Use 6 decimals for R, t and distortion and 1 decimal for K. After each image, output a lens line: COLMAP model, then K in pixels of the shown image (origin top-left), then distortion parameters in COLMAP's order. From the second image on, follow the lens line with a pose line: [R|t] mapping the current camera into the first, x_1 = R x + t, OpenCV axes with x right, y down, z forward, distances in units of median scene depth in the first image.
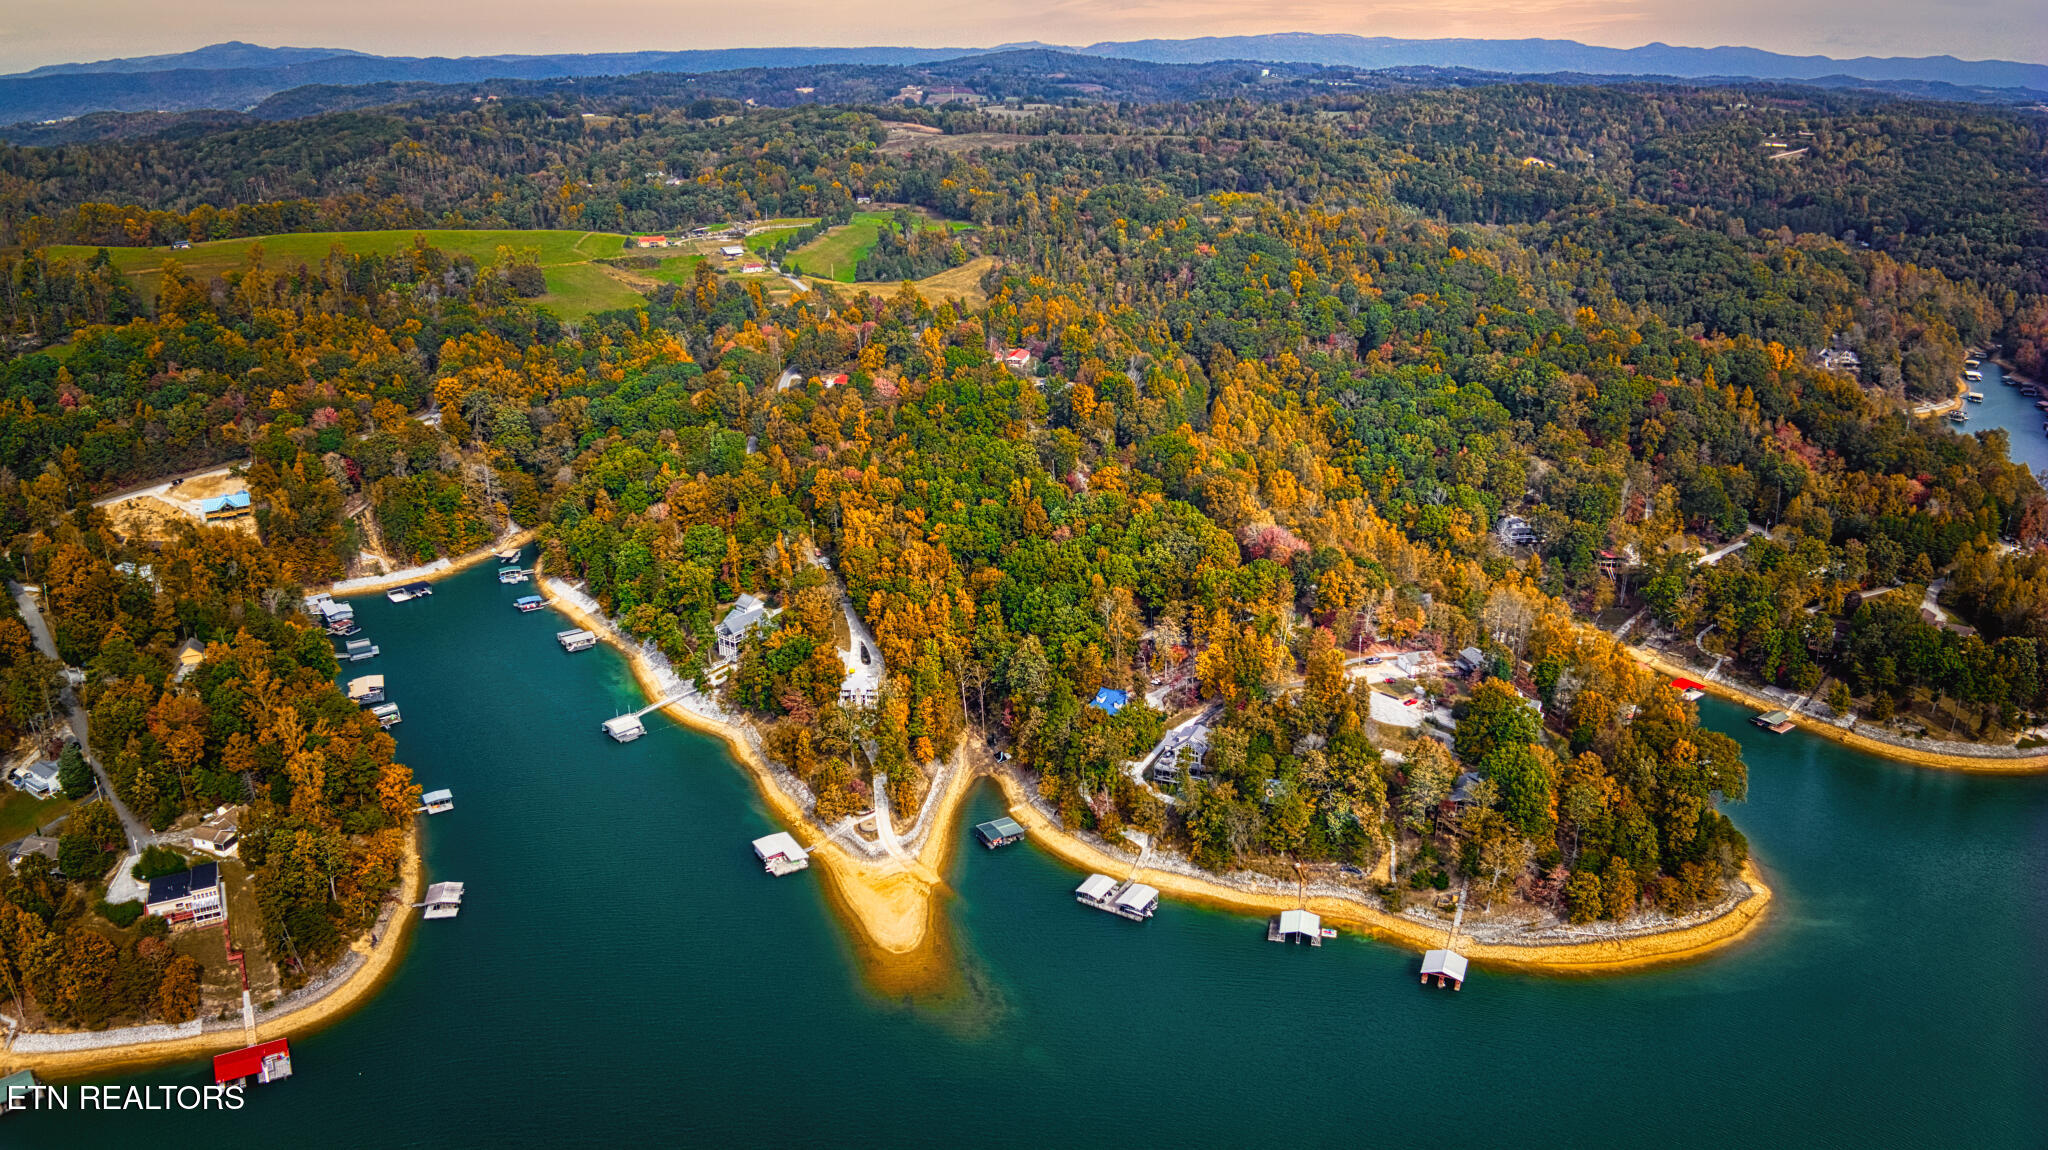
lens RADIAL K [[1441.3, 0, 1026.8], [0, 1441.3, 568.9], [0, 0, 1]] dist [-0.104551, -0.013608]
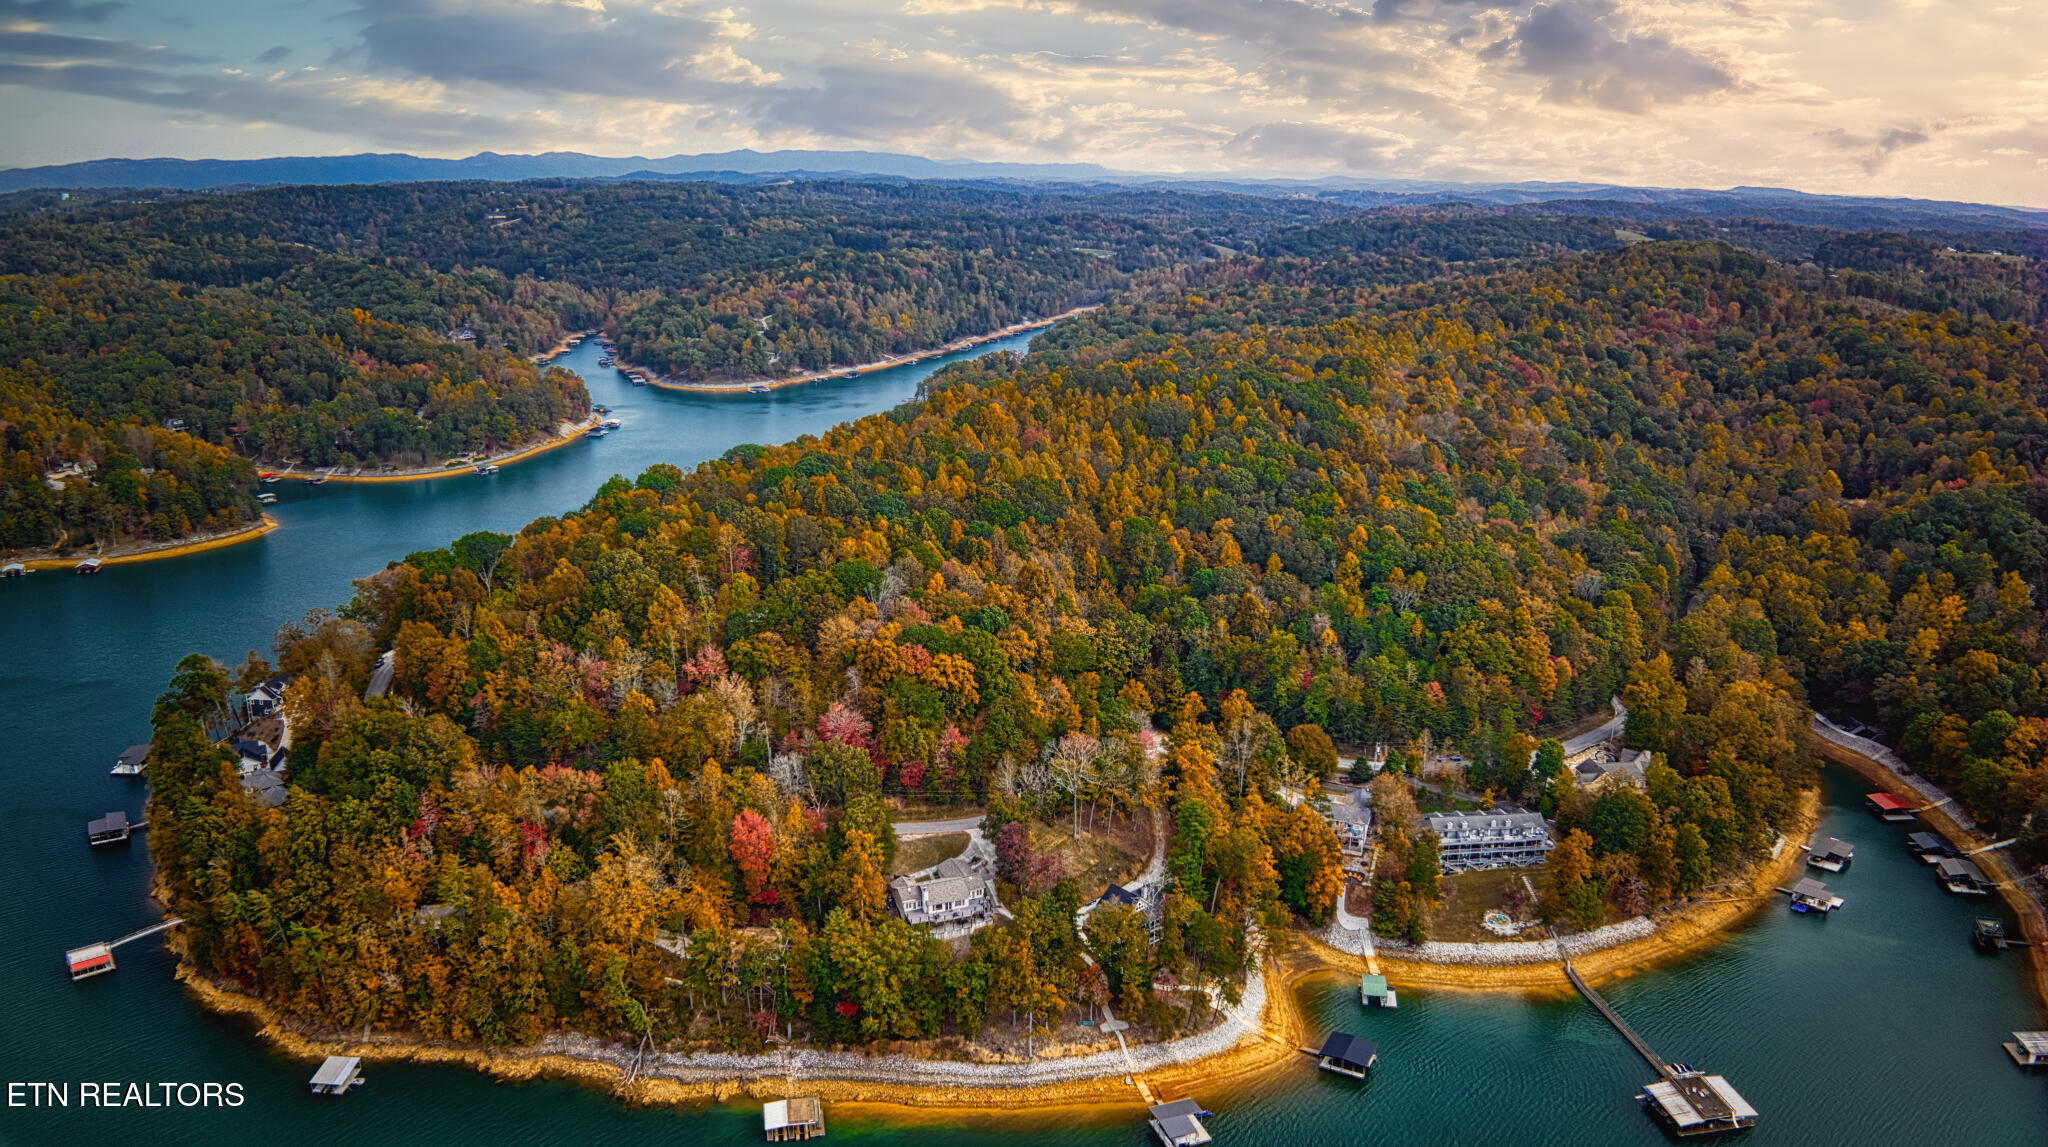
lens RADIAL K [[1441.3, 0, 1026.8], [0, 1441.3, 567.4], [0, 0, 1]] dist [-0.104551, -0.013608]
pose [[0.735497, -0.173381, 0.654968, 0.001478], [0.223166, 0.974752, 0.007429, 0.152701], [-0.639719, 0.140703, 0.755621, -0.351296]]
